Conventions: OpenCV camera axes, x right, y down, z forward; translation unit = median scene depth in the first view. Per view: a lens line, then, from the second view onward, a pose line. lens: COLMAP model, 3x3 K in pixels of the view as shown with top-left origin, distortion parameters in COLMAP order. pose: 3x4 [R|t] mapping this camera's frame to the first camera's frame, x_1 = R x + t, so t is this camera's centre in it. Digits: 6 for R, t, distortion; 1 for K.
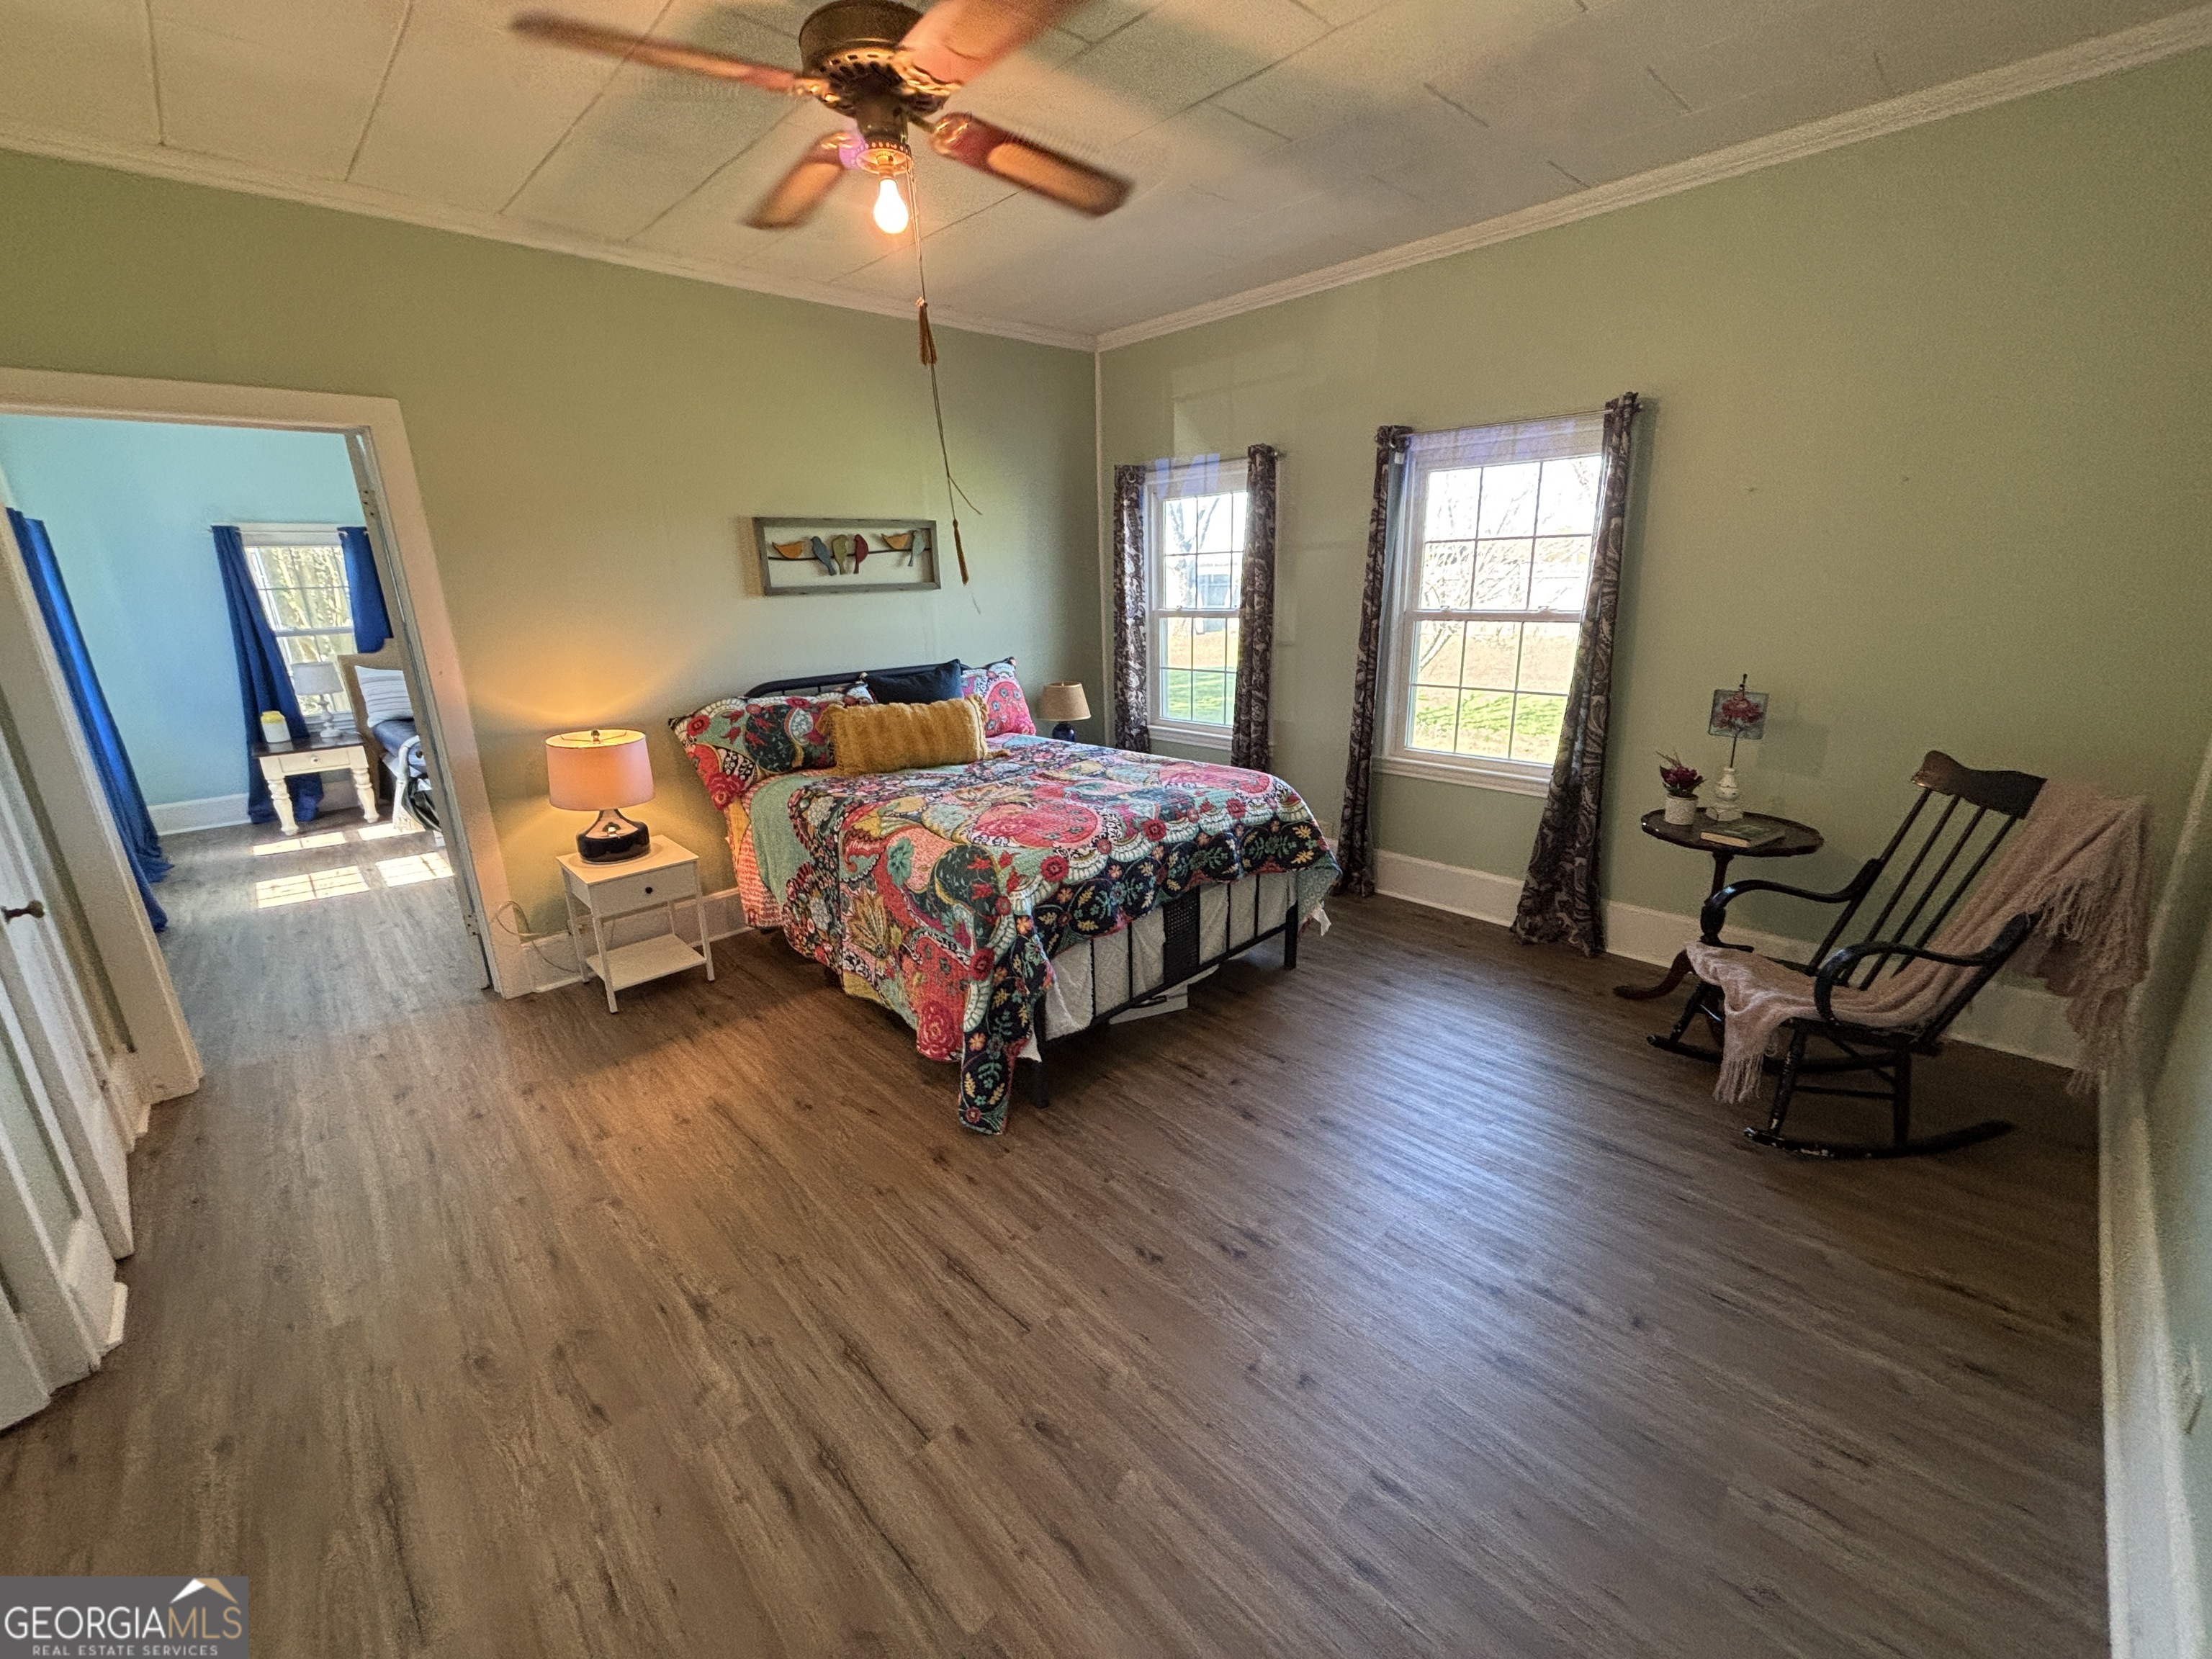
lens RADIAL K [[864.3, 0, 1117.9], [0, 864.3, 851.7], [0, 0, 1]] dist [0.006610, -0.000514]
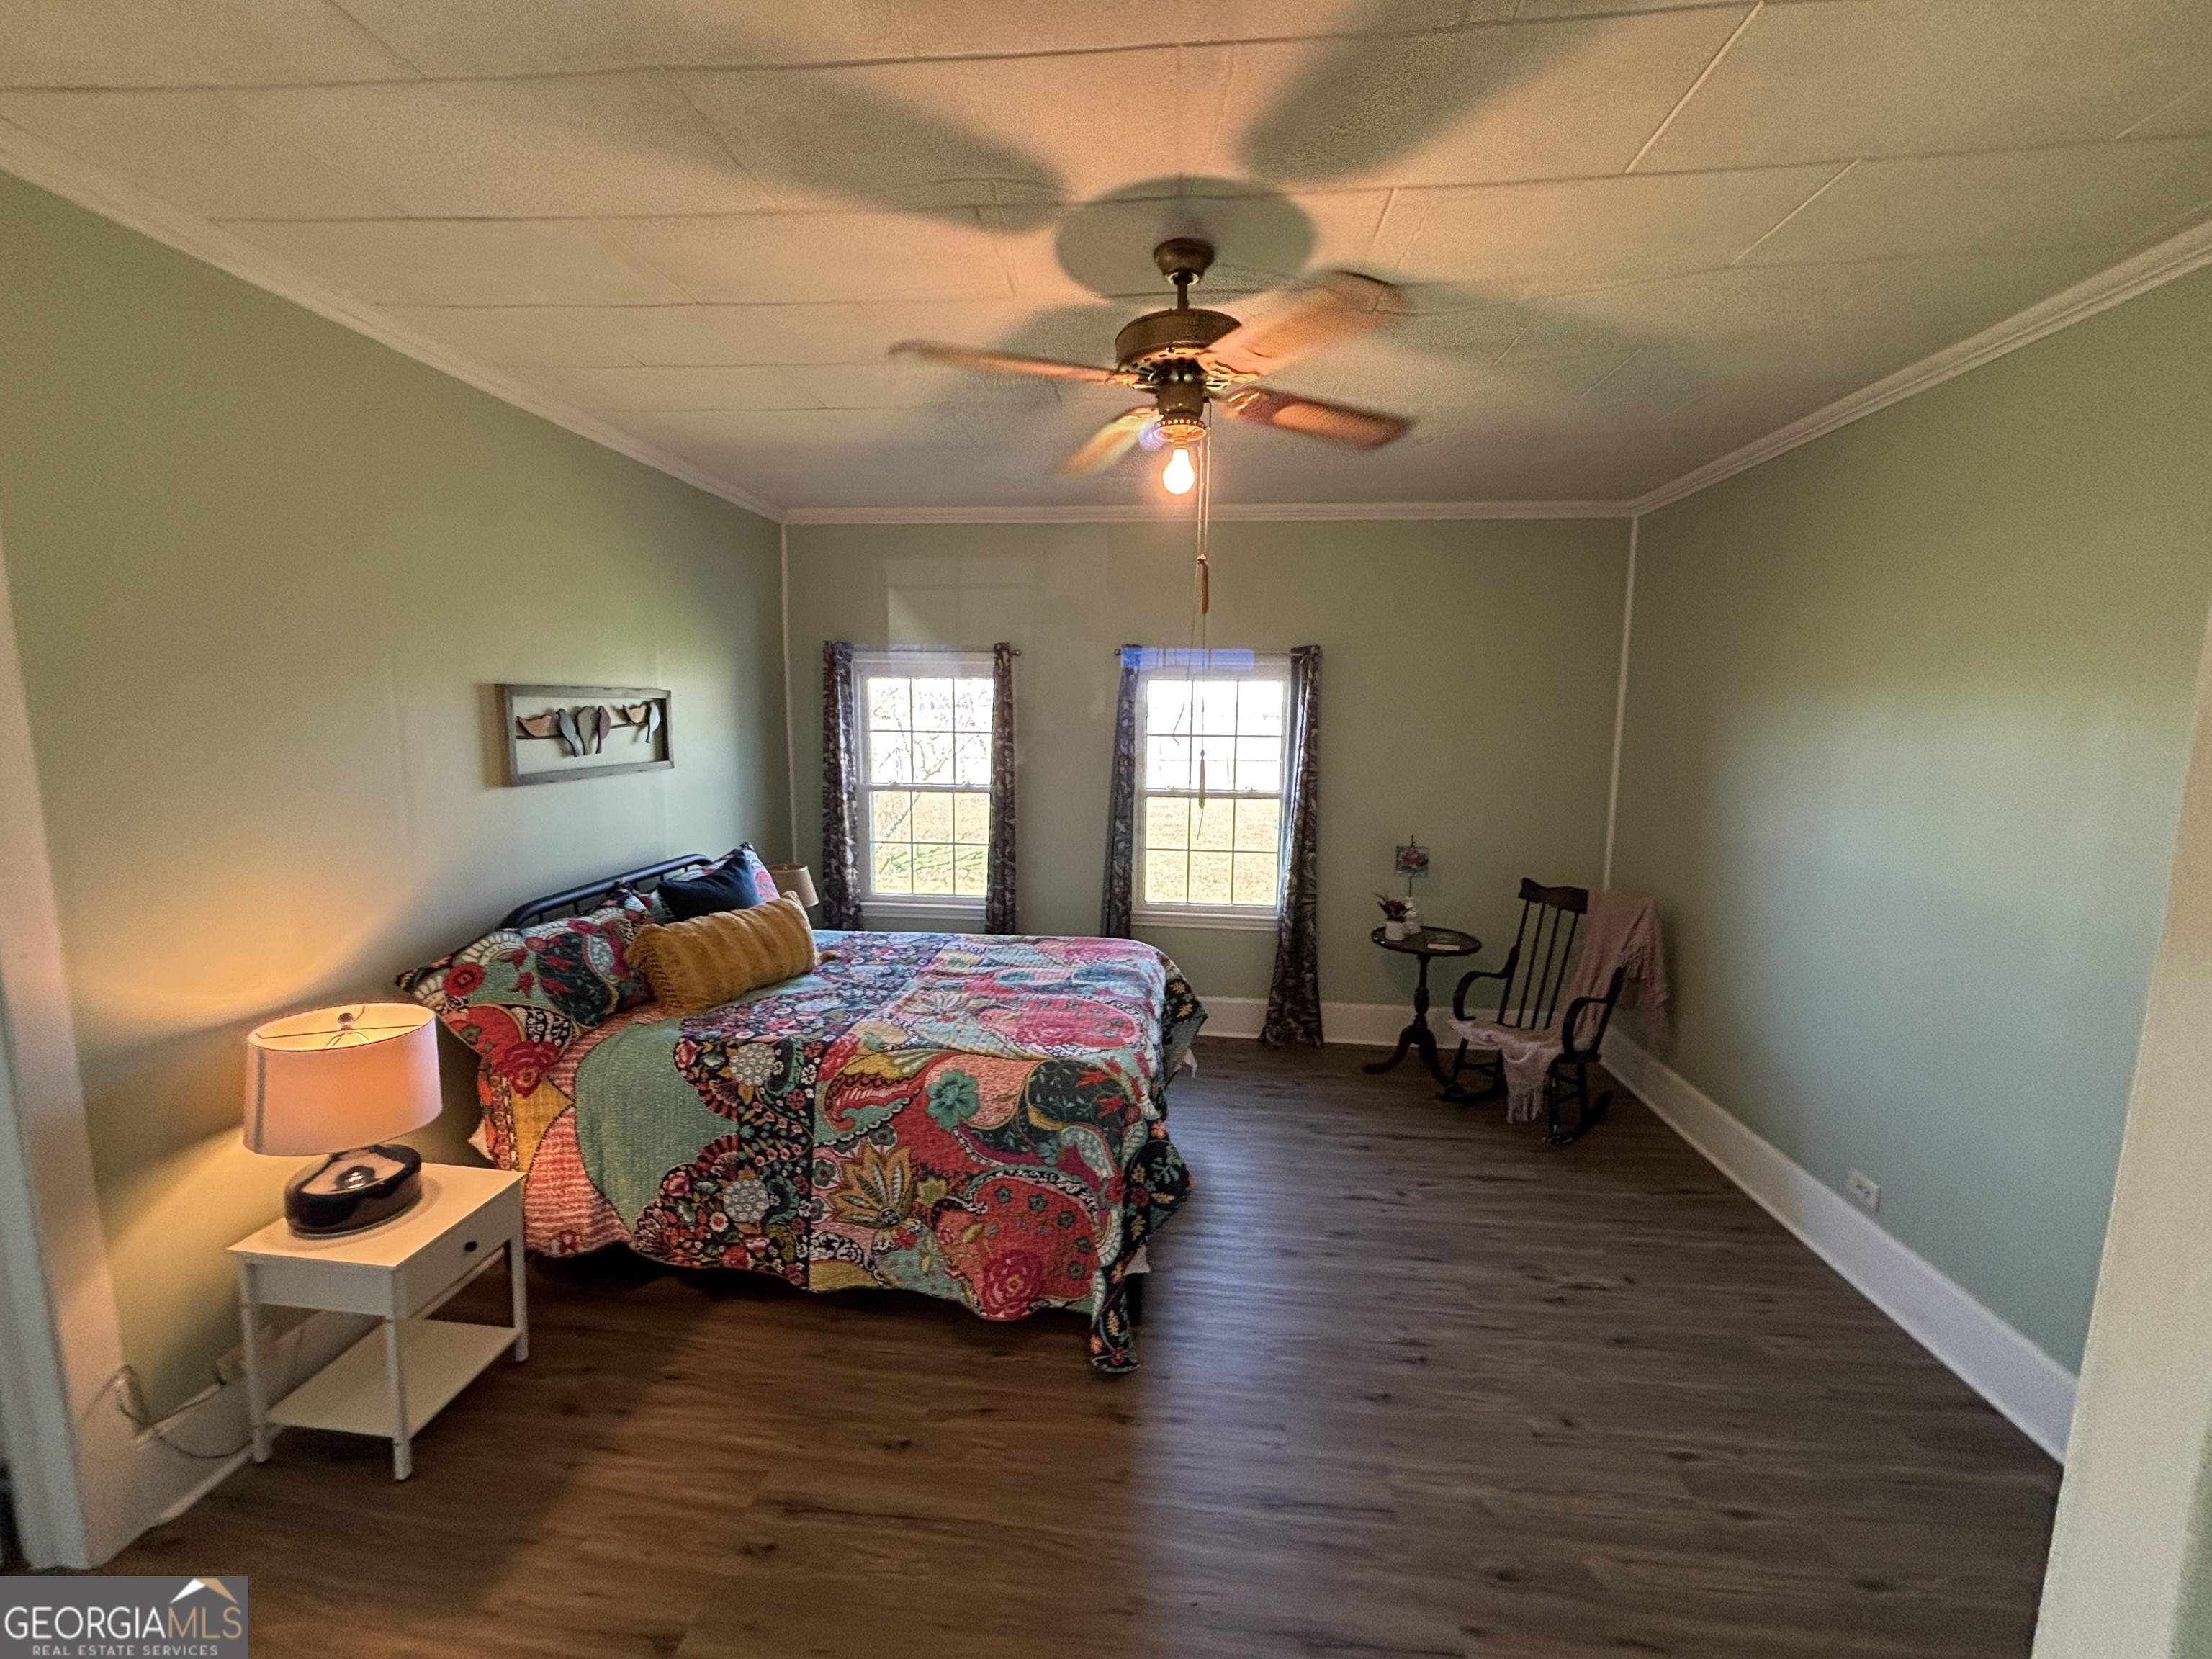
lens RADIAL K [[864.3, 0, 1117.9], [0, 864.3, 851.7], [0, 0, 1]] dist [0.006610, -0.000514]
pose [[0.766405, -0.063608, 0.639200, -0.521374], [0.163515, 0.981624, -0.098371, -0.093960], [-0.621197, 0.179911, 0.762723, 0.149964]]
